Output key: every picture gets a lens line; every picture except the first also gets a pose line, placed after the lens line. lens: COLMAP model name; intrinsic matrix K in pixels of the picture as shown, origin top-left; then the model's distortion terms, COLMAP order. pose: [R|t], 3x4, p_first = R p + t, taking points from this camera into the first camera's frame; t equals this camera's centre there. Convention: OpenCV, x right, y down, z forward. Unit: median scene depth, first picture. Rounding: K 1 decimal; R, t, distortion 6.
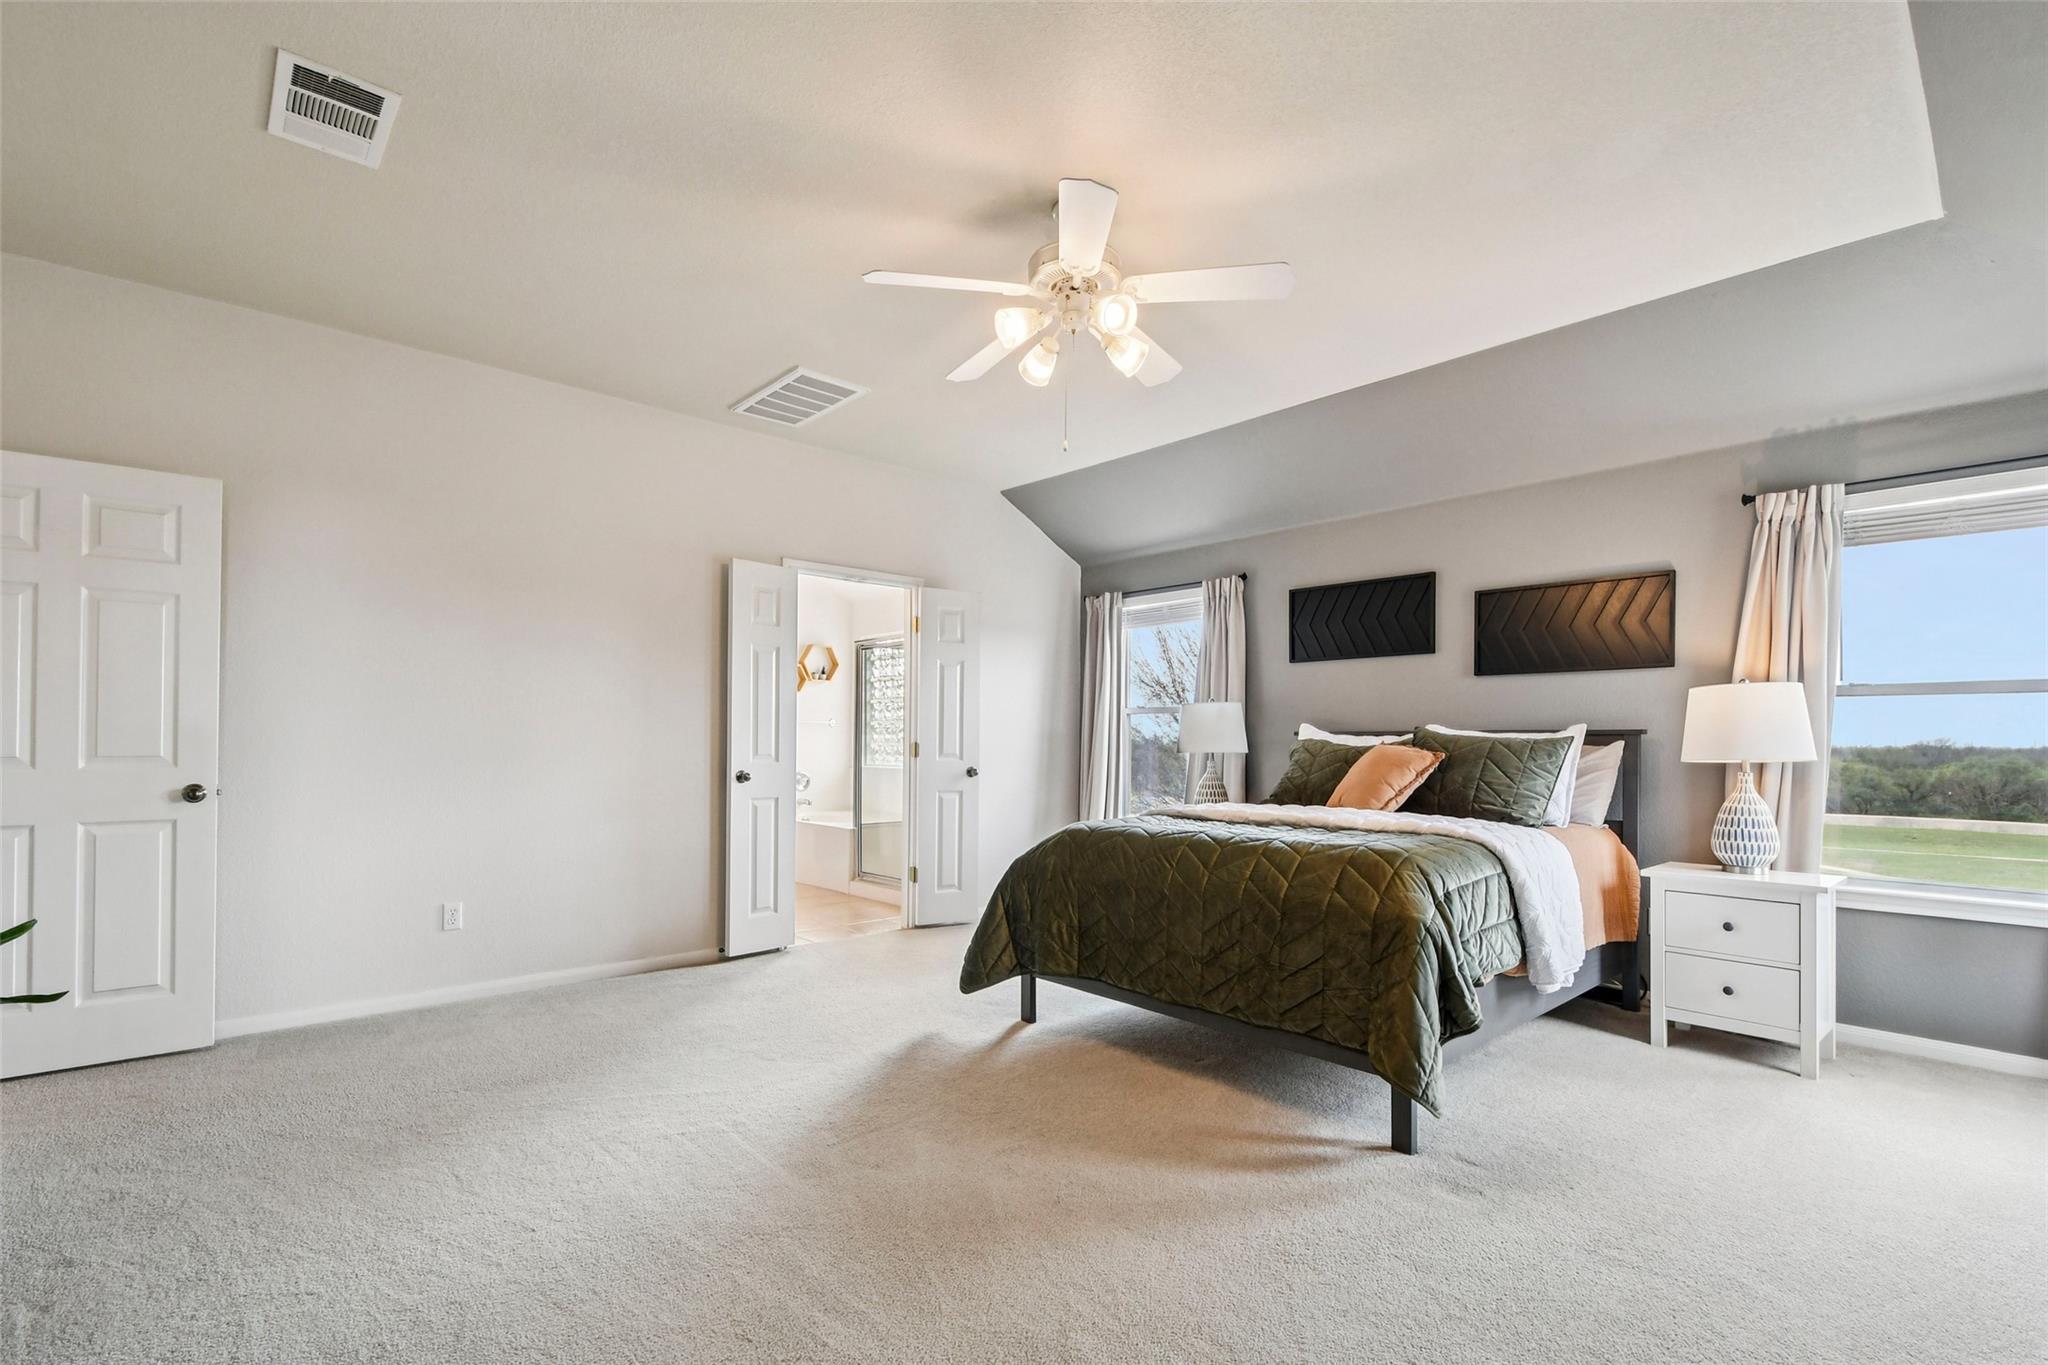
lens RADIAL K [[926.2, 0, 1011.3], [0, 926.2, 733.5], [0, 0, 1]] dist [0.002474, -0.004813]
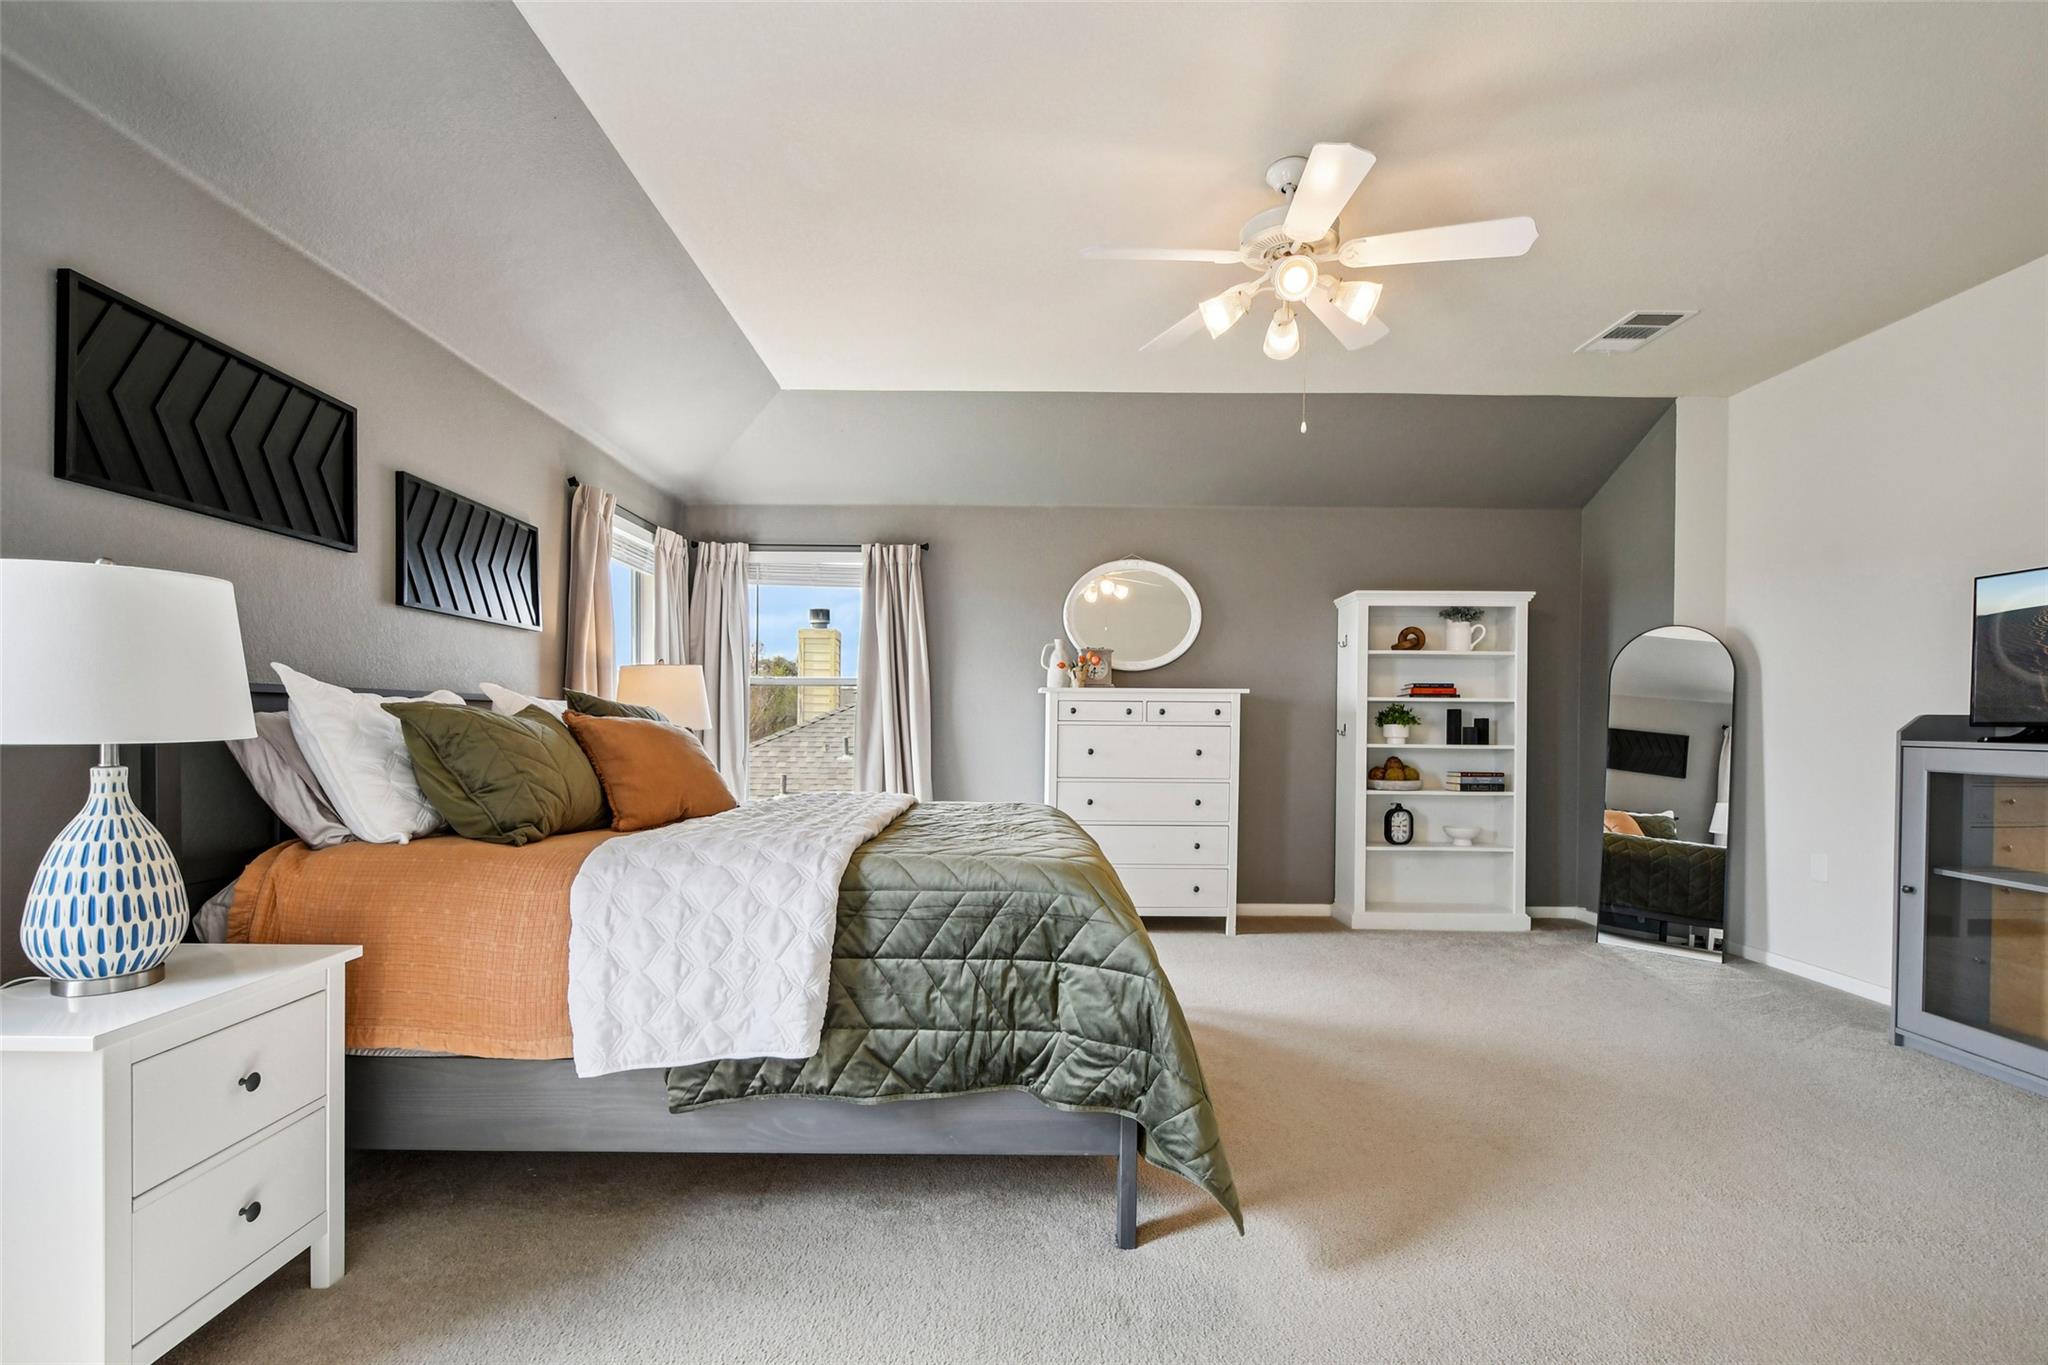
lens RADIAL K [[926.2, 0, 1011.3], [0, 926.2, 733.5], [0, 0, 1]] dist [0.002474, -0.004813]
pose [[-0.745571, -0.016070, 0.666233, -0.229811], [-0.013565, 0.999868, 0.008937, 0.012740], [-0.666288, -0.002375, -0.745690, 1.189997]]
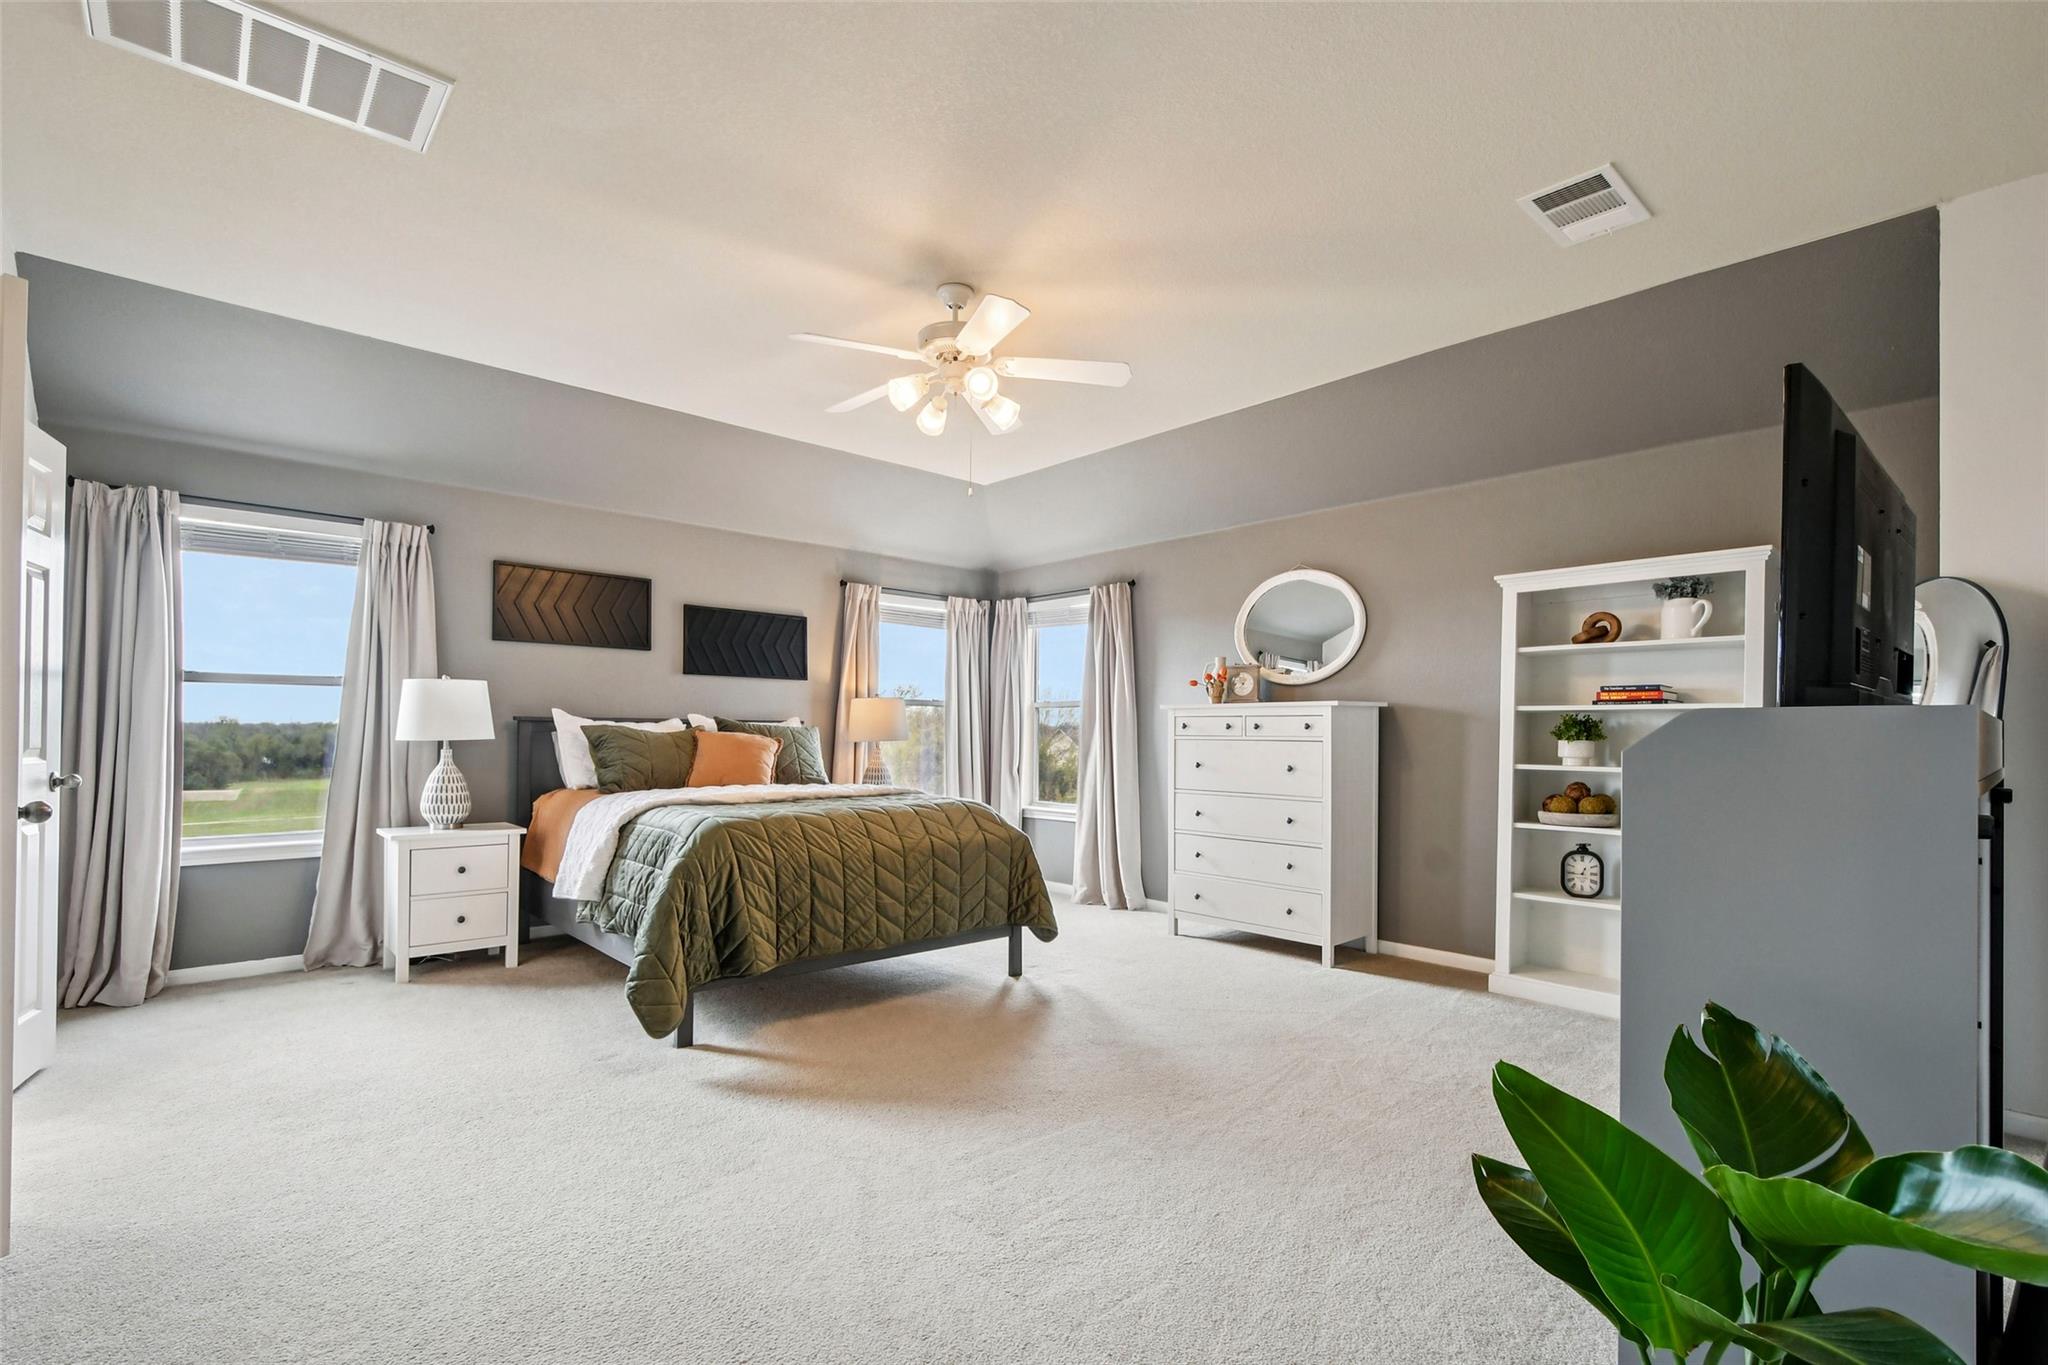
lens RADIAL K [[932.8, 0, 992.6], [0, 932.8, 734.2], [0, 0, 1]] dist [-0.001172, -0.000374]
pose [[0.016152, -0.003138, 0.999865, -0.707258], [-0.016081, 0.999865, 0.003398, 0.005301], [-0.999740, -0.016133, 0.016099, 0.576399]]
